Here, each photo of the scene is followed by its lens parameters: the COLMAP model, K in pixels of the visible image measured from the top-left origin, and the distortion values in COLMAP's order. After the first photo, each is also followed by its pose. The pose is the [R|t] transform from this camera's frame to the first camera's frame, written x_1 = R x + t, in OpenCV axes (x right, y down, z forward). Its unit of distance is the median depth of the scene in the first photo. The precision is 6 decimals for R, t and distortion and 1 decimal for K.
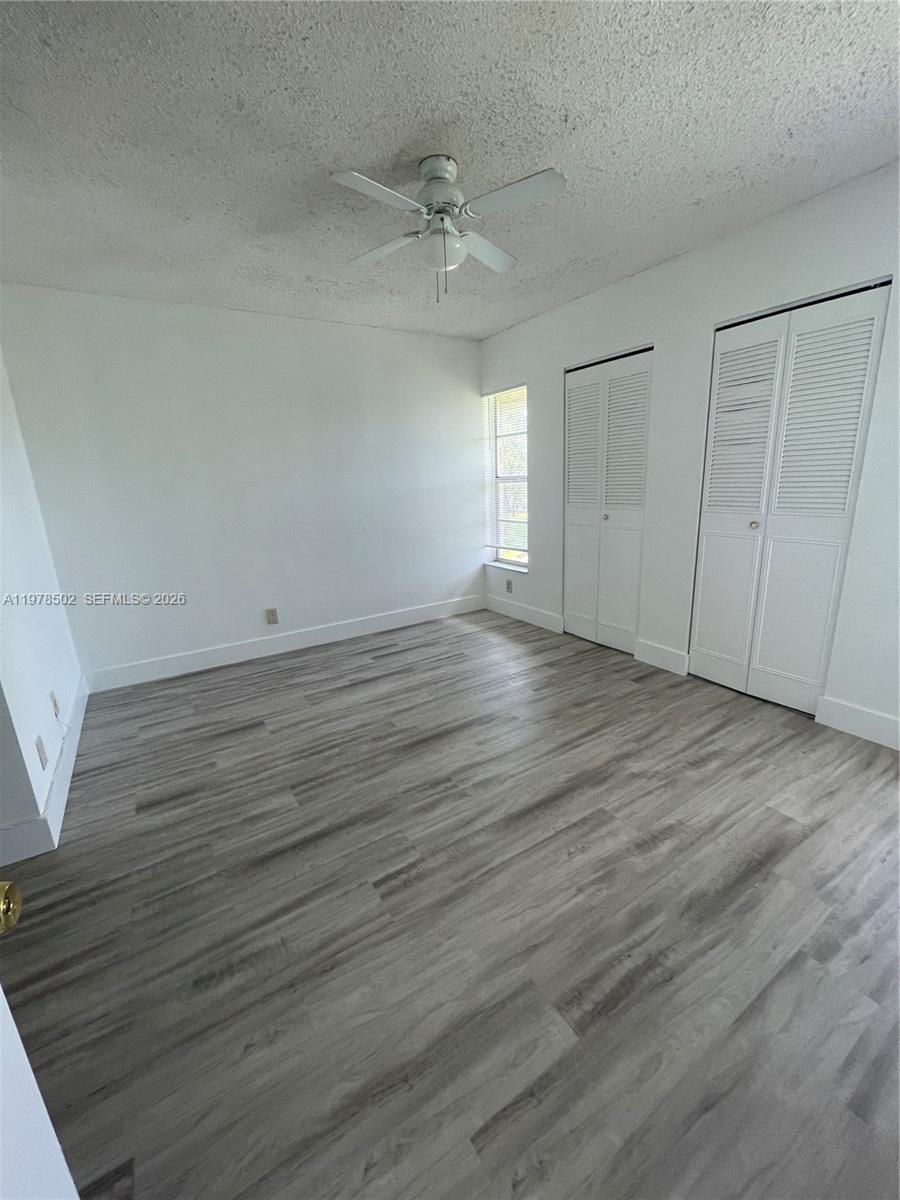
lens RADIAL K [[483.0, 0, 450.0], [0, 483.0, 600.0], [0, 0, 1]] dist [-0.000154, -0.000119]
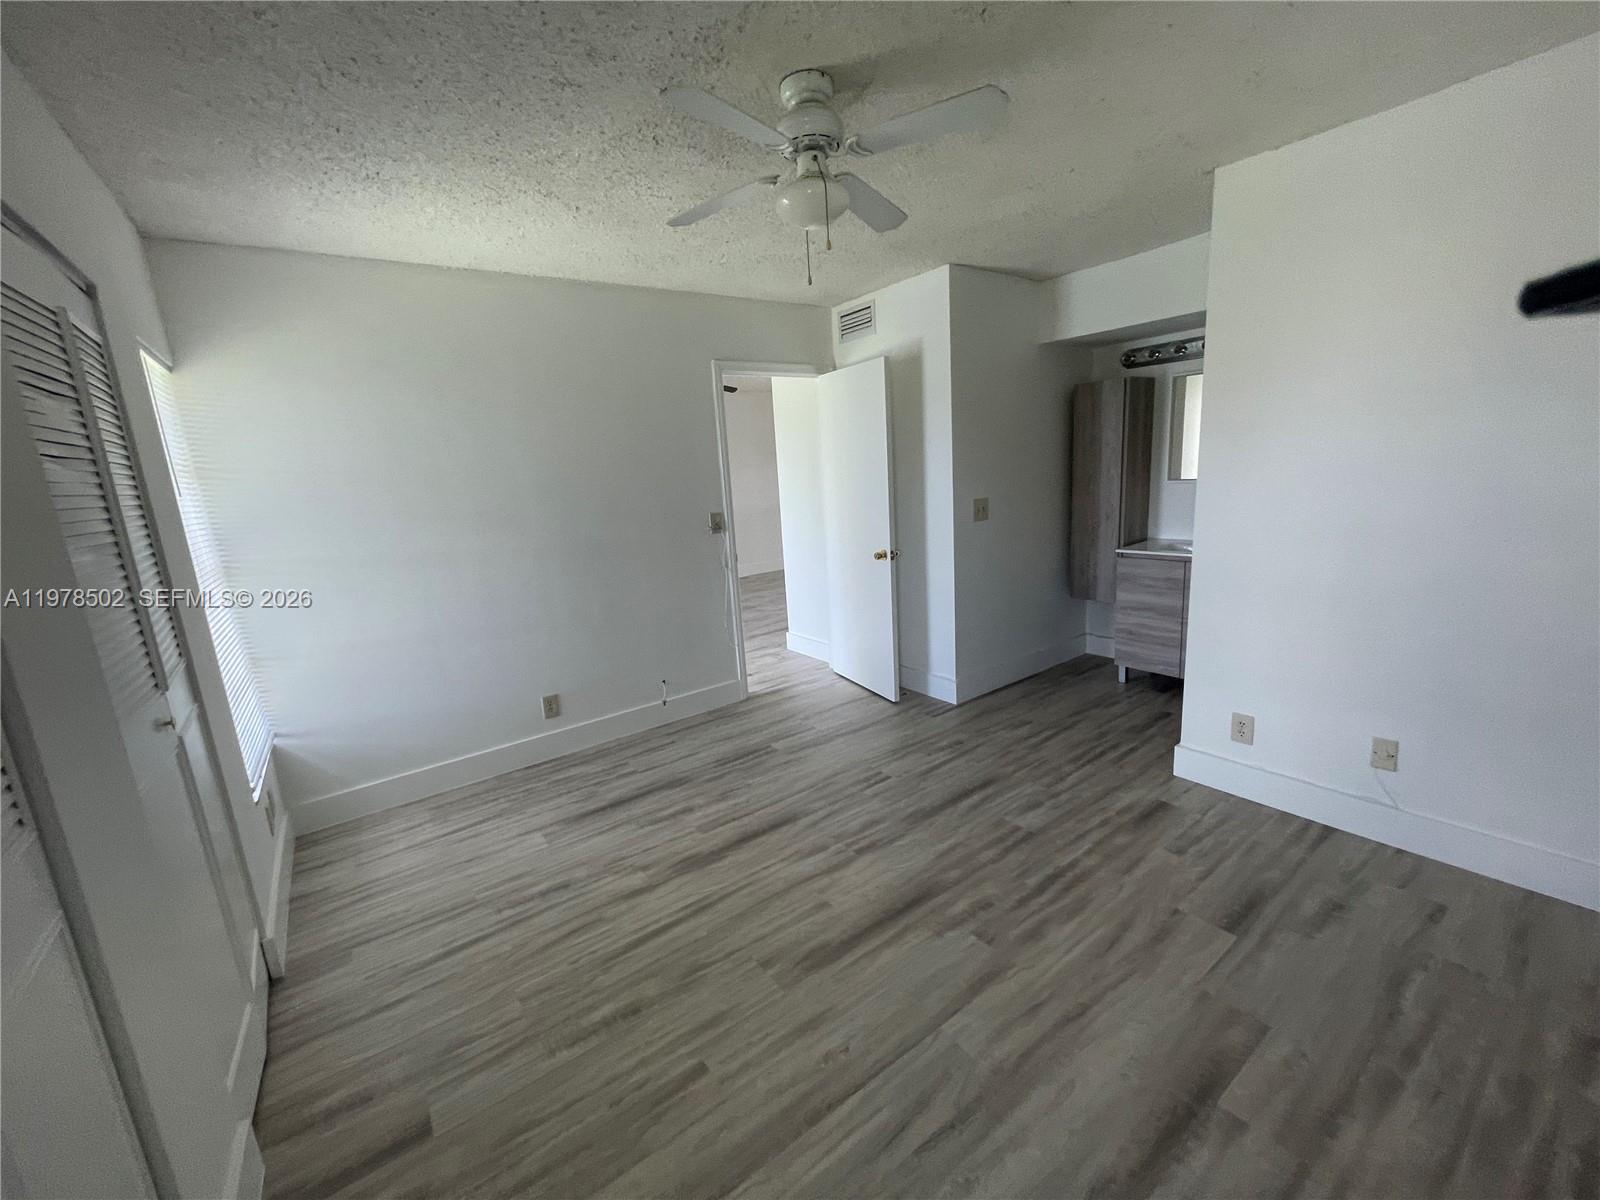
lens RADIAL K [[644.0, 0, 800.0], [0, 644.0, 600.0], [0, 0, 1]] dist [-0.000154, -0.000119]
pose [[-0.991956, 0.118453, -0.044638, 0.099140], [0.085891, 0.888871, 0.450035, -0.571840], [0.092985, 0.442581, -0.891894, 1.860806]]
